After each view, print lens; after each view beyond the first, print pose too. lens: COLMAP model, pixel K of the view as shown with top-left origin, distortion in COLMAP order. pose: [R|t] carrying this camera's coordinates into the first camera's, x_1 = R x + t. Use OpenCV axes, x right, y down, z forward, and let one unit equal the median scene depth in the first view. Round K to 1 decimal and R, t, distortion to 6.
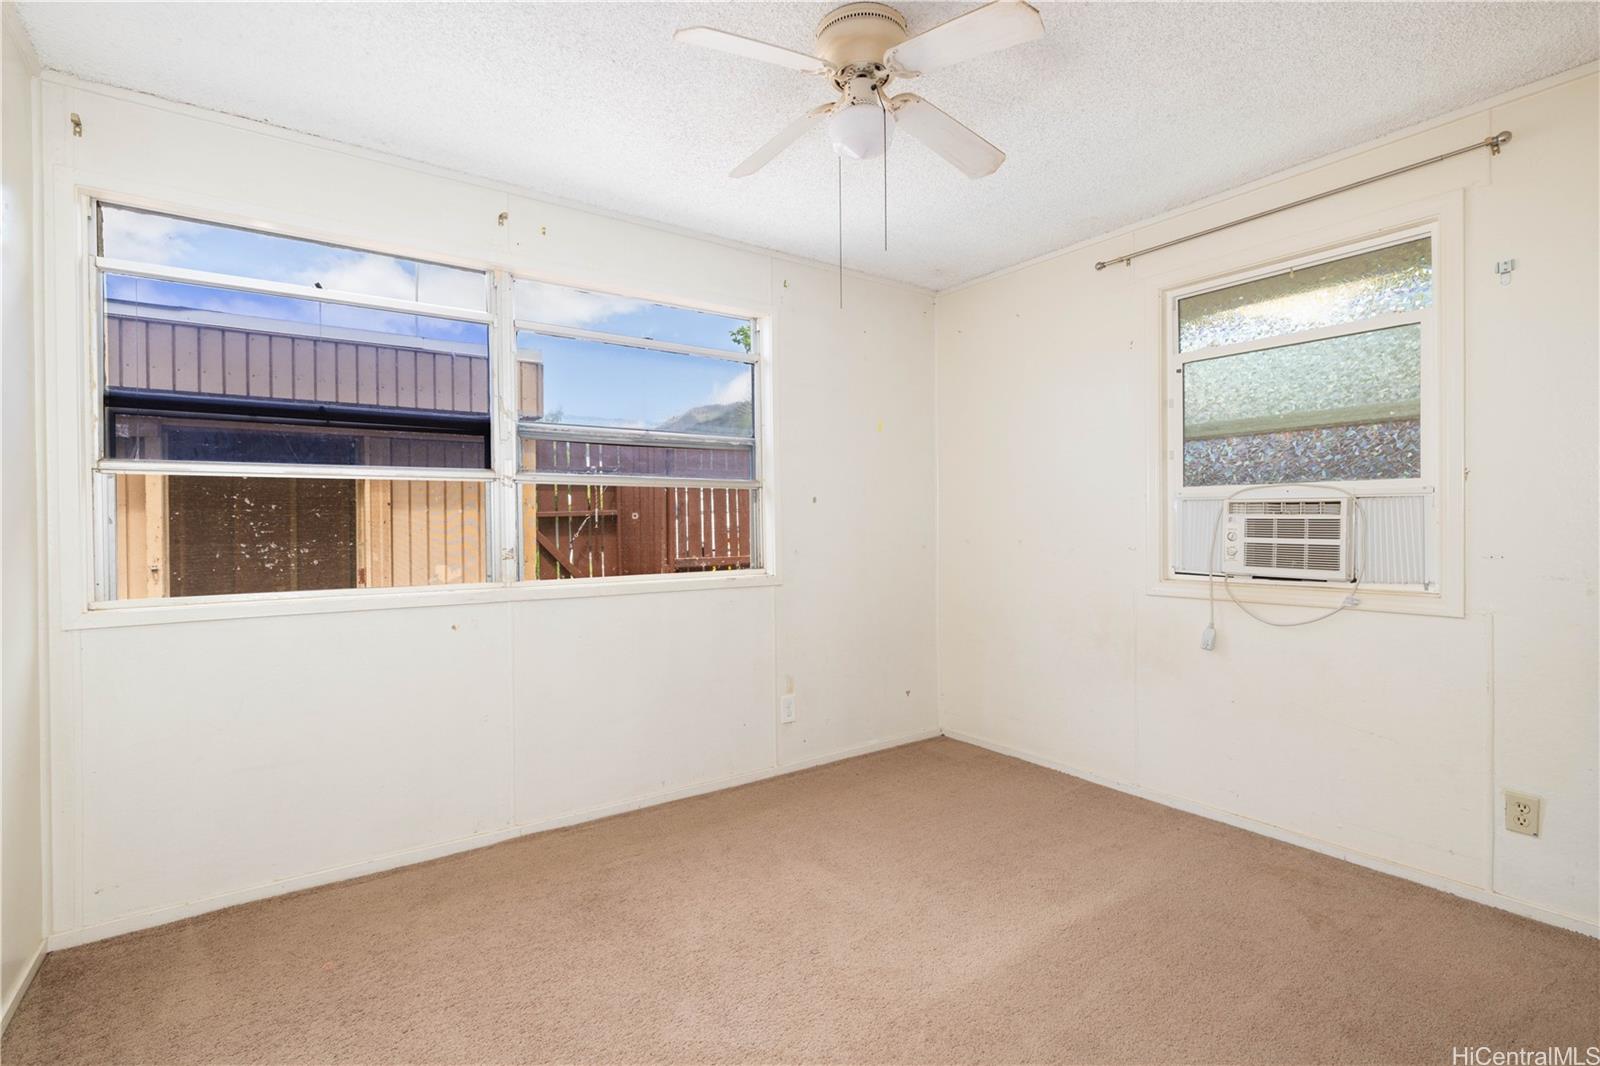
lens RADIAL K [[753.0, 0, 796.3], [0, 753.0, 536.3], [0, 0, 1]] dist [0.002678, 0.000227]
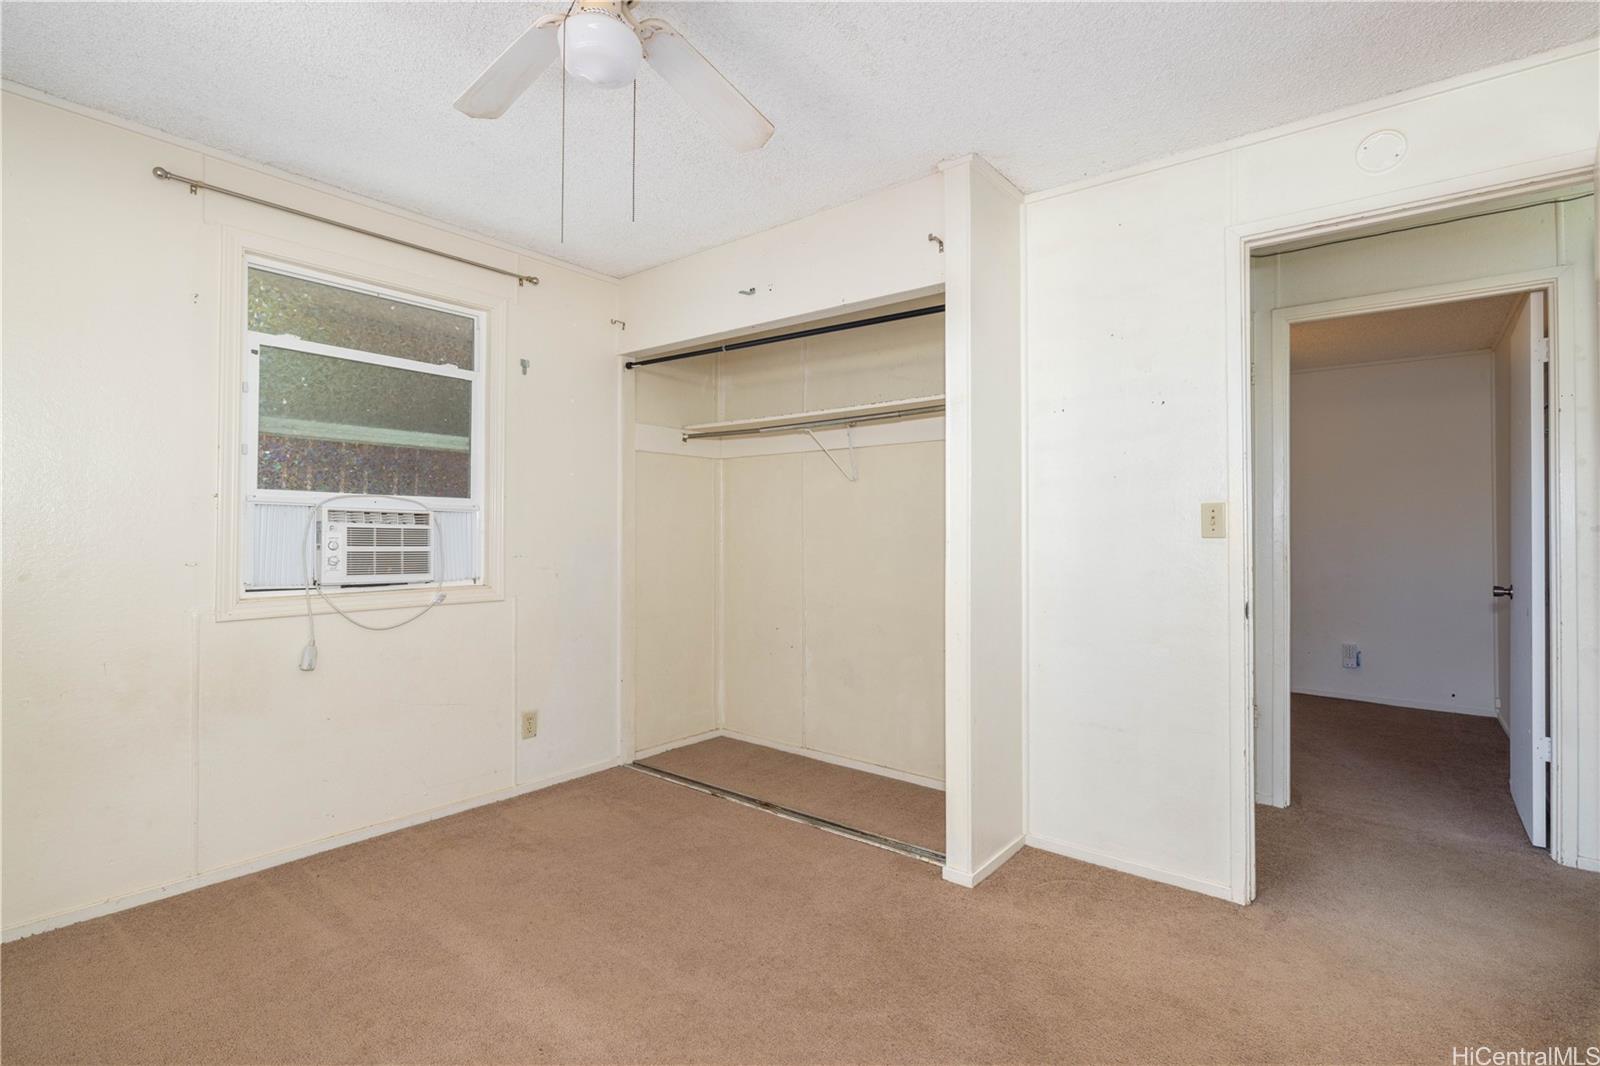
lens RADIAL K [[753.0, 0, 788.8], [0, 753.0, 522.2], [0, 0, 1]] dist [0.002678, 0.000227]
pose [[-0.270292, 0.019364, 0.962584, -0.527406], [0.011689, 0.999790, -0.016830, -0.006822], [-0.962707, 0.006703, -0.270461, 0.733051]]
